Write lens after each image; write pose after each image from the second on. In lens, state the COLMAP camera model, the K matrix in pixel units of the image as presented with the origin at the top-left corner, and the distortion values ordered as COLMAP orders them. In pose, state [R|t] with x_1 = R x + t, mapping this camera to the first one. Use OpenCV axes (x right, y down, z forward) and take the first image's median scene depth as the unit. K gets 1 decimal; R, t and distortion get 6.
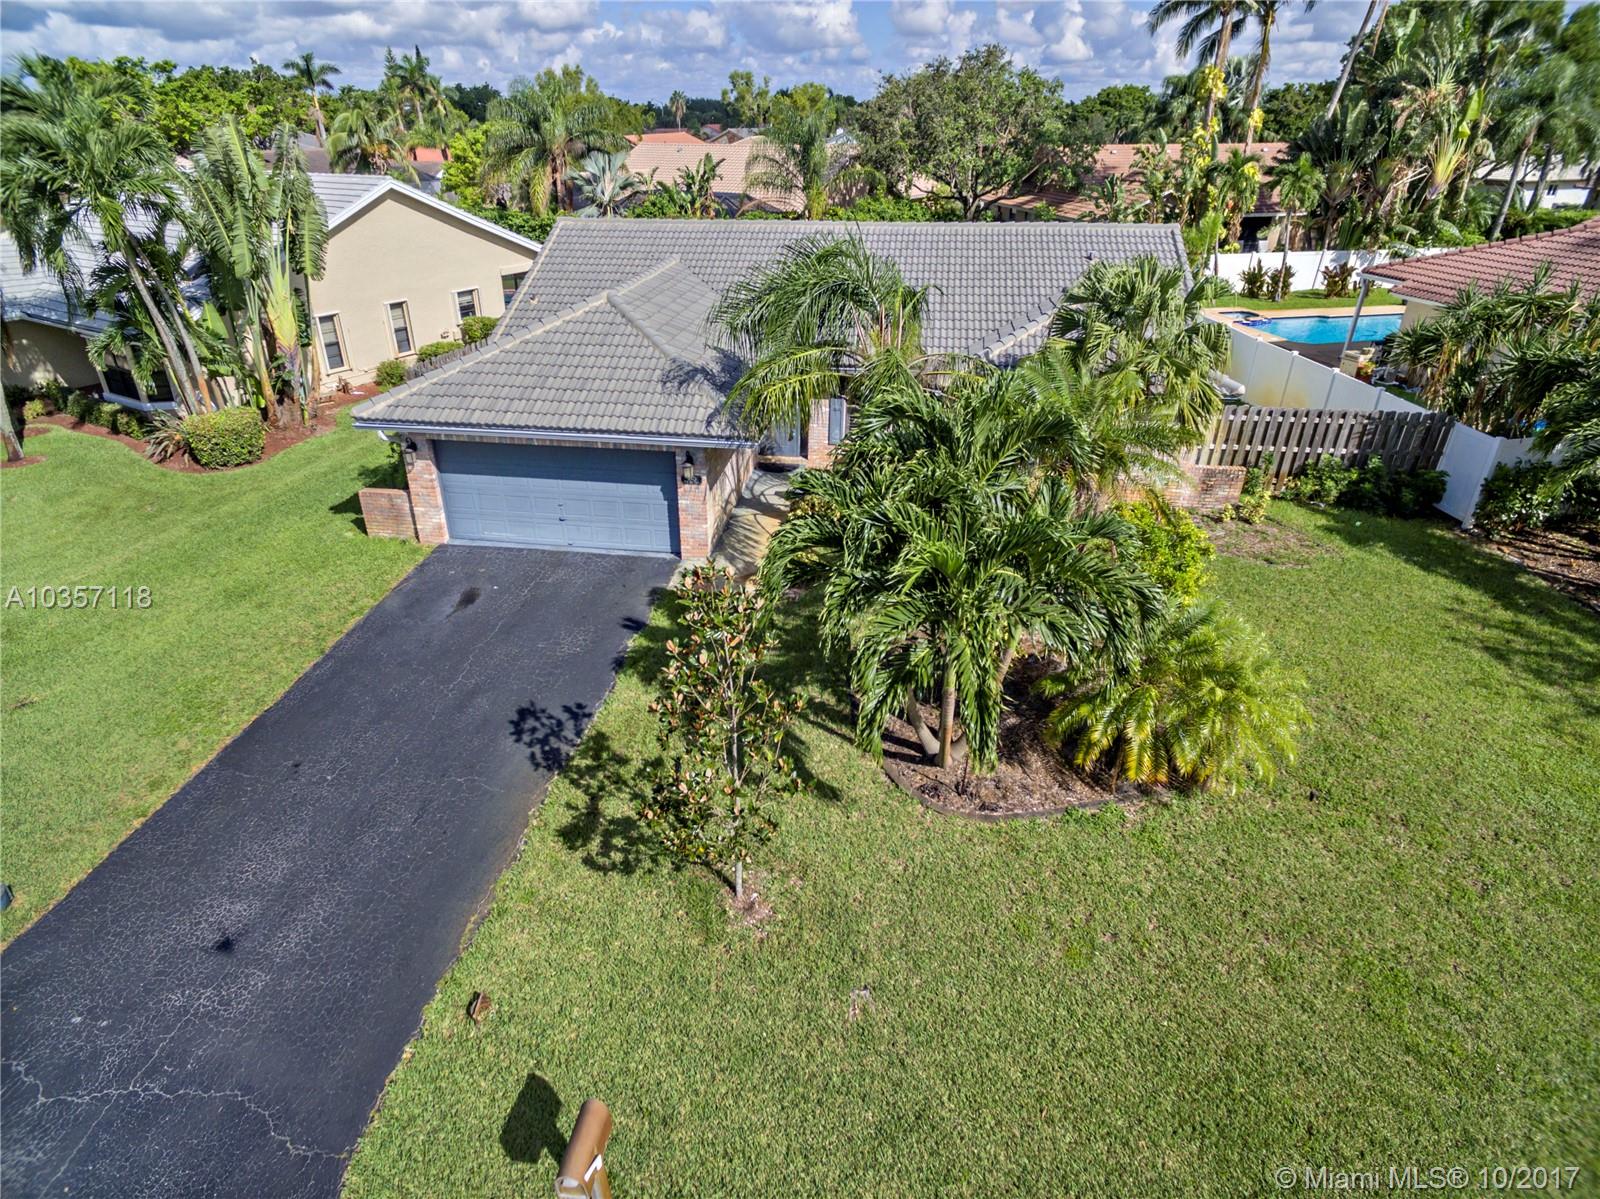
lens RADIAL K [[897.0, 0, 789.8], [0, 897.0, 582.4], [0, 0, 1]] dist [0.012252, -0.000828]
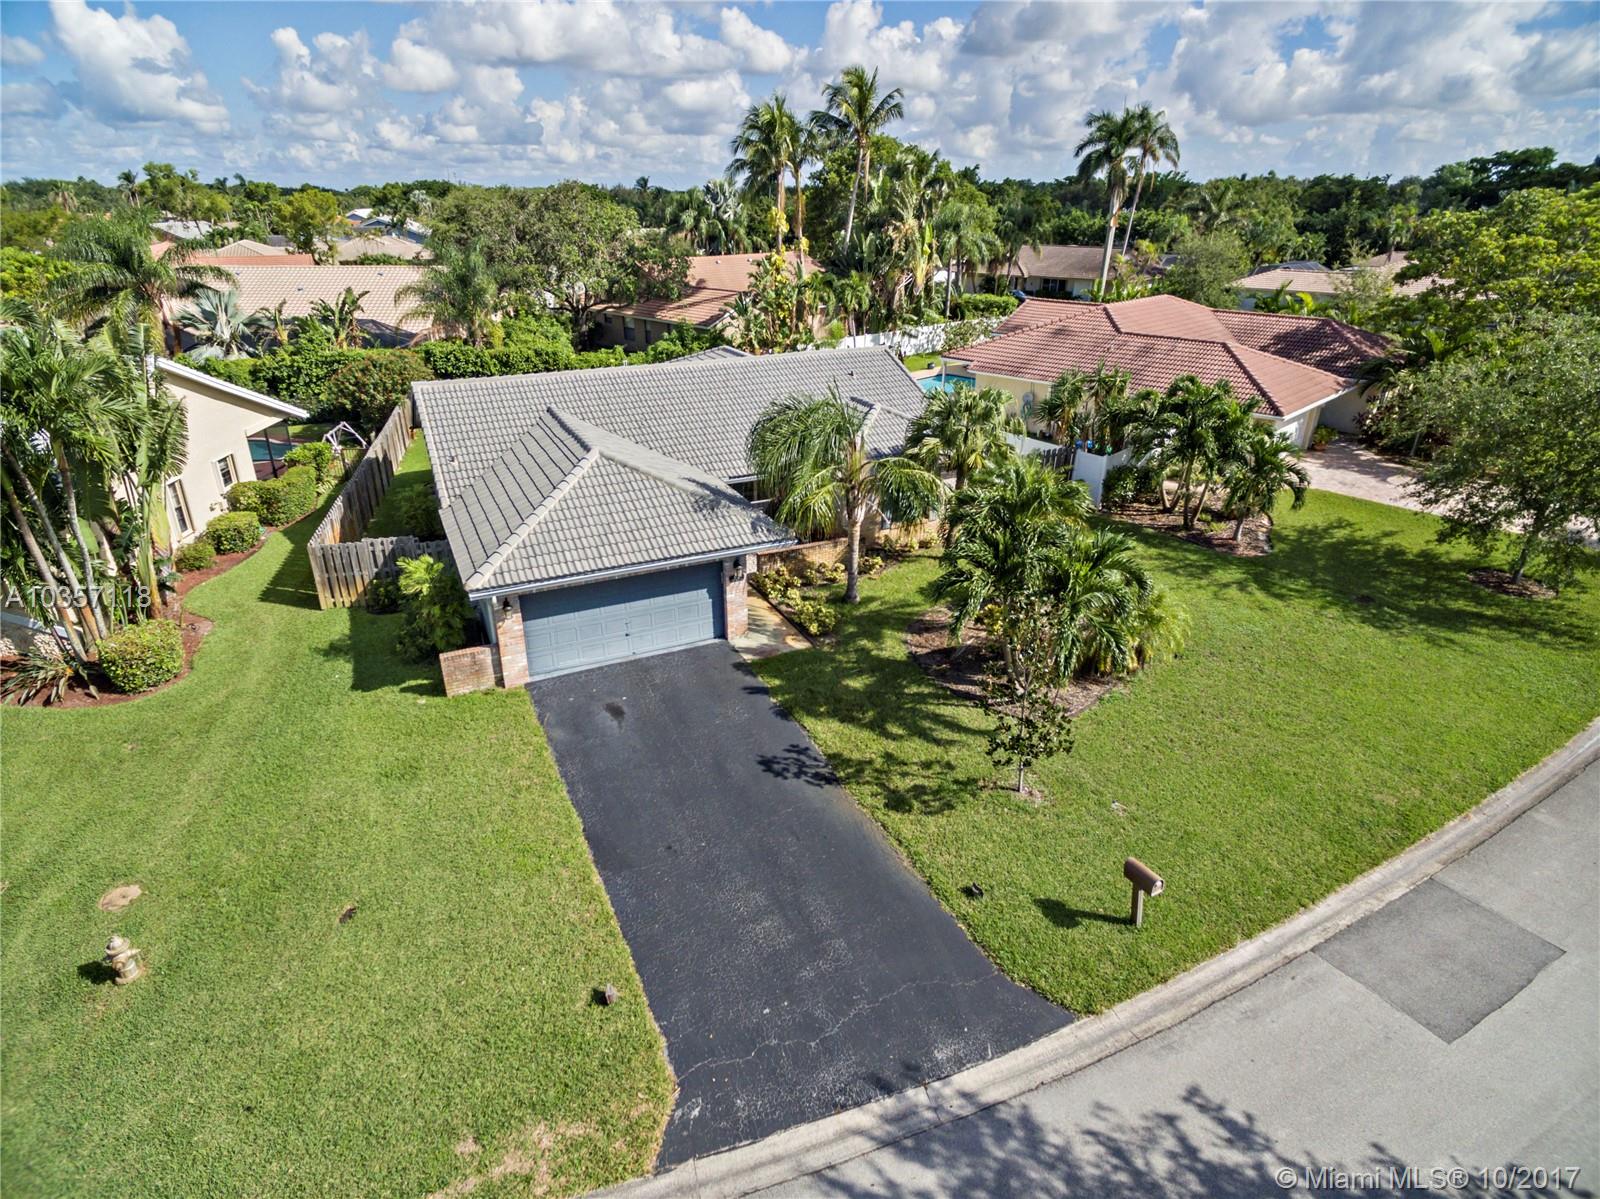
lens RADIAL K [[897.0, 0, 789.8], [0, 897.0, 582.4], [0, 0, 1]] dist [0.012252, -0.000828]
pose [[0.831545, -0.221637, 0.509324, -0.678154], [0.256357, 0.966580, 0.002077, -0.085113], [-0.492763, 0.128841, 0.860573, -0.169330]]
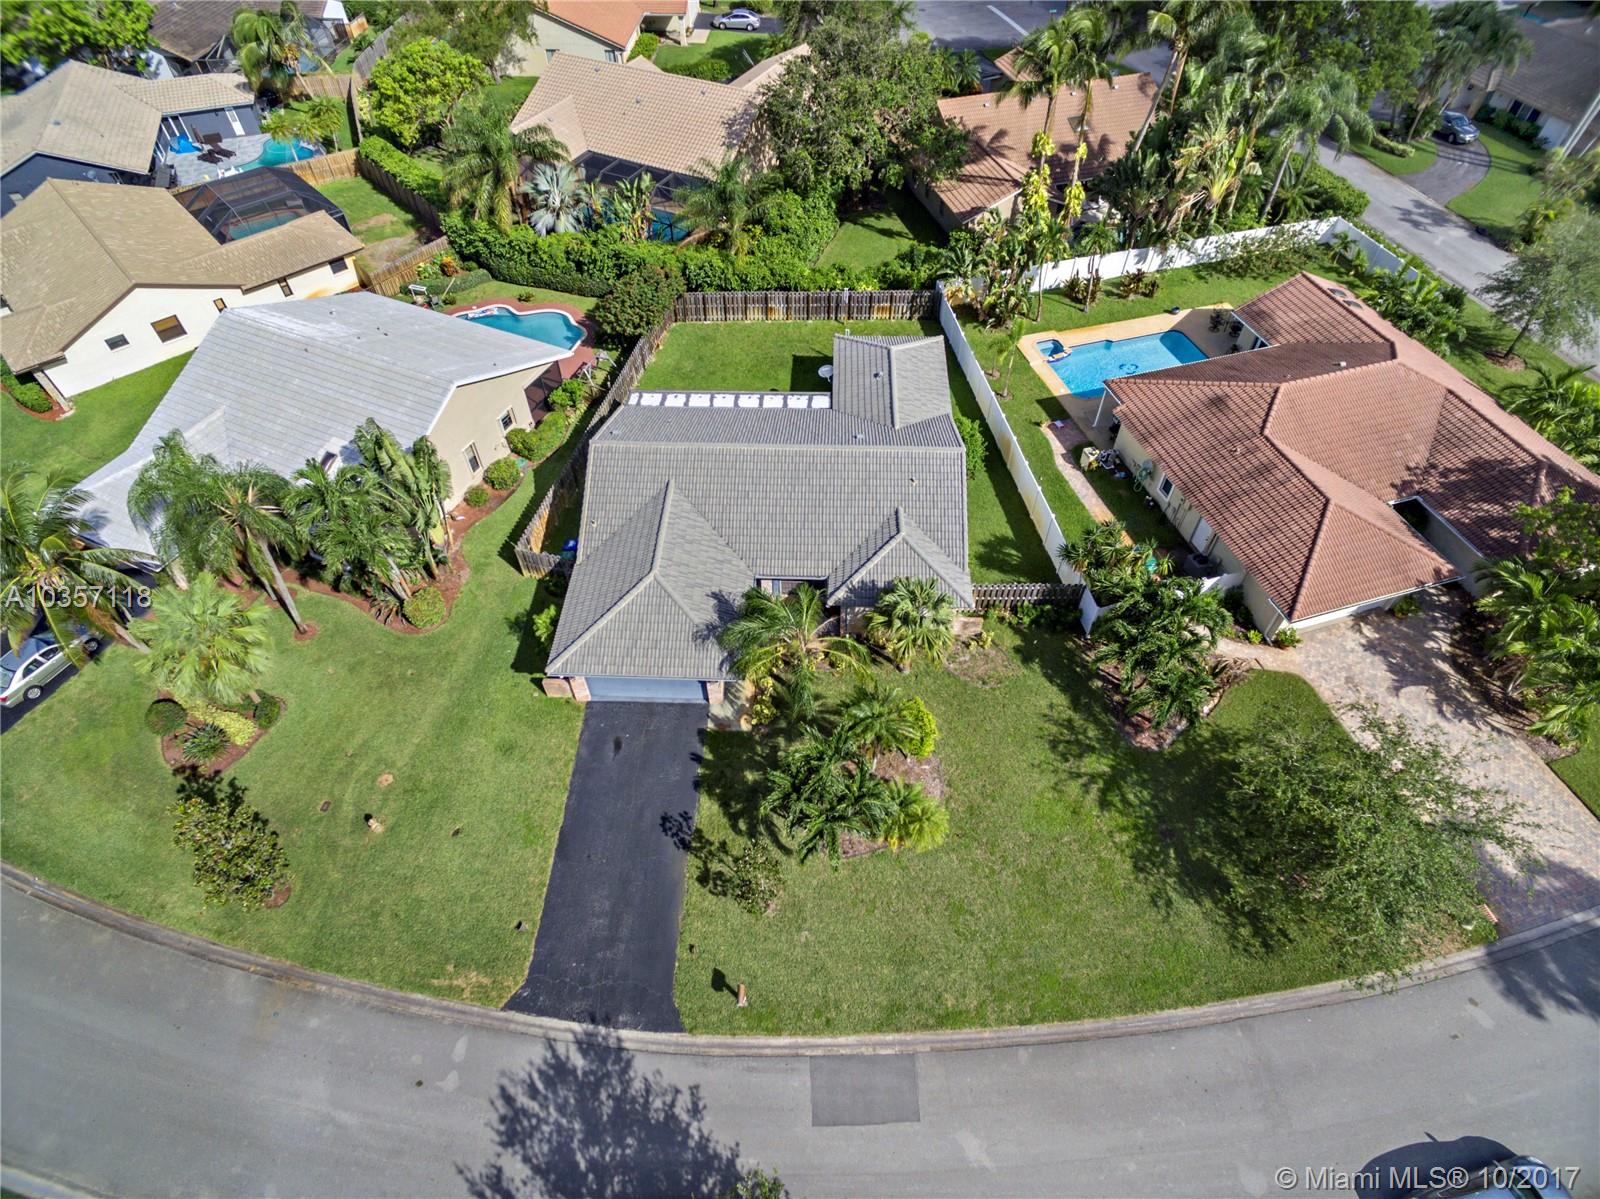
lens RADIAL K [[893.8, 0, 801.8], [0, 893.8, 607.0], [0, 0, 1]] dist [0.005033, 0.001014]
pose [[0.994083, -0.089343, 0.061783, -0.014400], [0.058765, 0.920683, 0.385862, -1.009537], [-0.091357, -0.379948, 0.920485, -0.835482]]
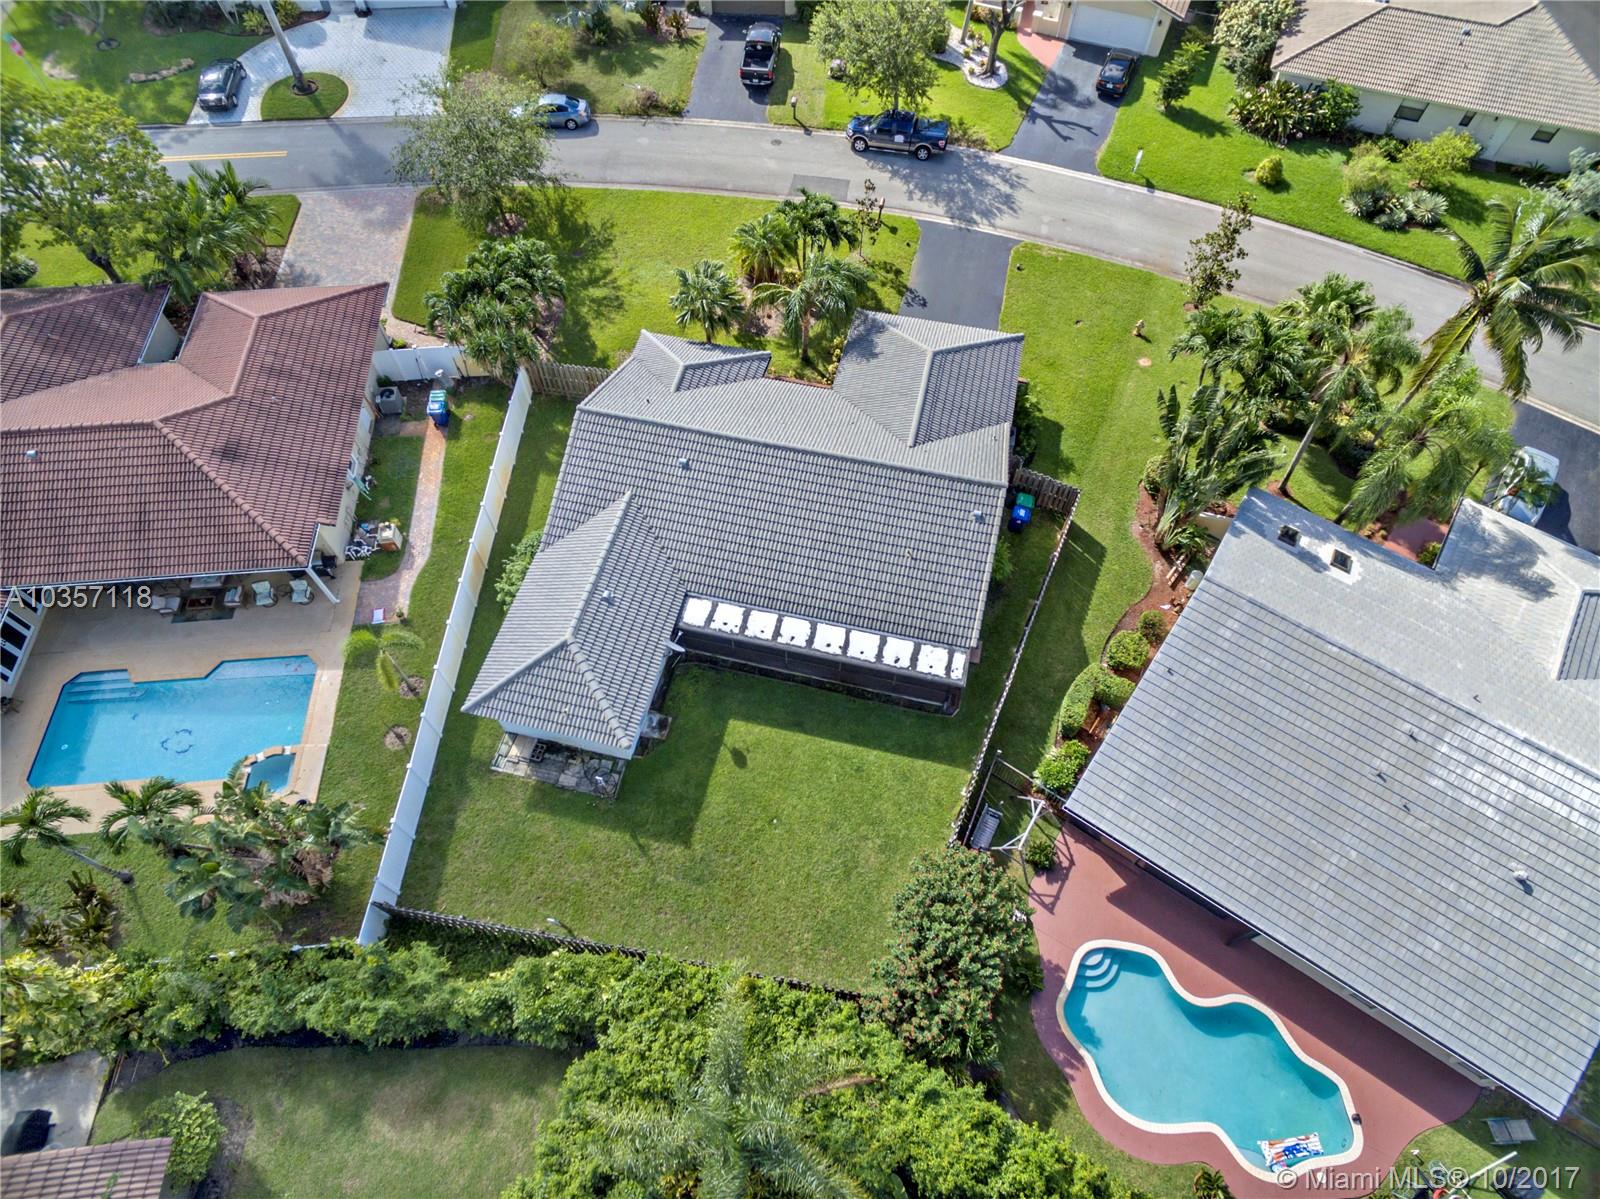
lens RADIAL K [[897.0, 0, 789.8], [0, 897.0, 582.4], [0, 0, 1]] dist [0.012252, -0.000828]
pose [[-0.995959, -0.079890, 0.041022, -0.010549], [0.034556, 0.080707, 0.996139, -2.362711], [-0.082892, 0.993531, -0.077620, 1.752255]]
